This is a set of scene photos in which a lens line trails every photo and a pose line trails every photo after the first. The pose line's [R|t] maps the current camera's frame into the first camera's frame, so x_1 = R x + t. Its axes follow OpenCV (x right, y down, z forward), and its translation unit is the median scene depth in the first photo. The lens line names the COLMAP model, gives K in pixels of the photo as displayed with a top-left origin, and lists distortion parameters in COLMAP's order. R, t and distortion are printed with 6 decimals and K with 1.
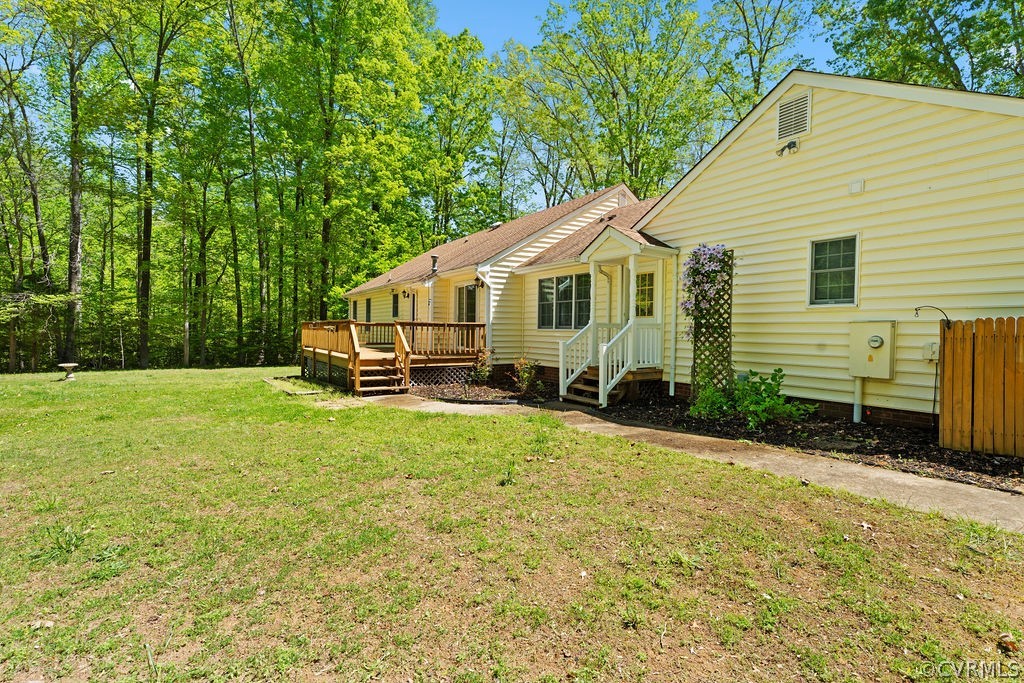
lens RADIAL K [[453.4, 0, 512.0], [0, 453.4, 341.5], [0, 0, 1]] dist [0.000467, 0.000088]
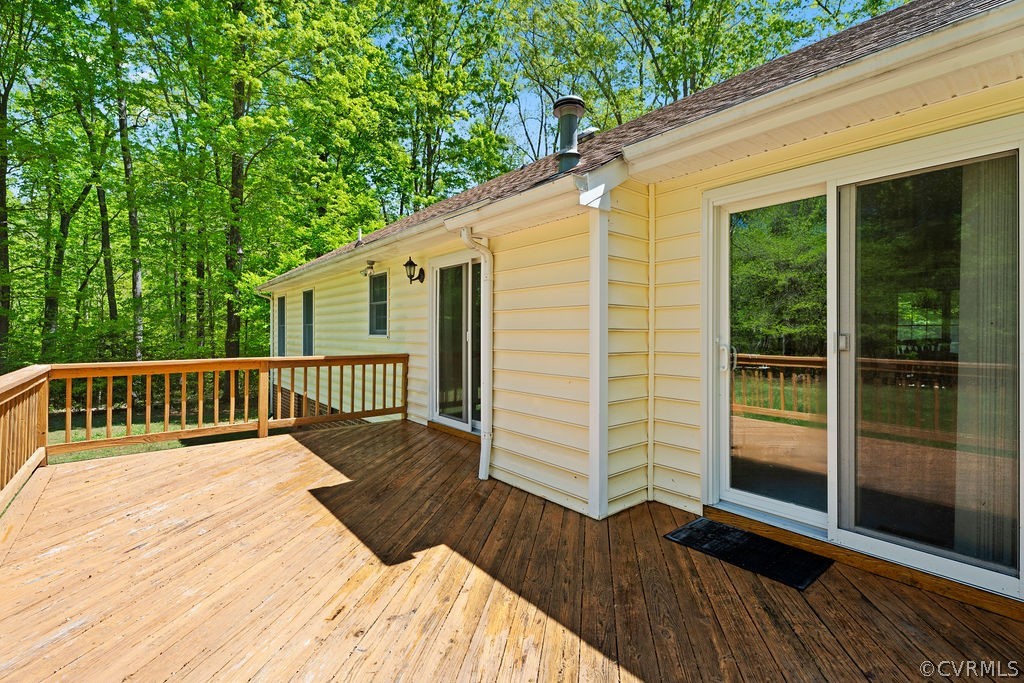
lens RADIAL K [[453.4, 0, 512.0], [0, 453.4, 341.5], [0, 0, 1]] dist [0.000467, 0.000088]
pose [[0.994745, -0.011774, 0.101702, -0.183414], [0.012307, 0.999914, -0.004615, -0.044806], [-0.101639, 0.005842, 0.994804, 0.605652]]
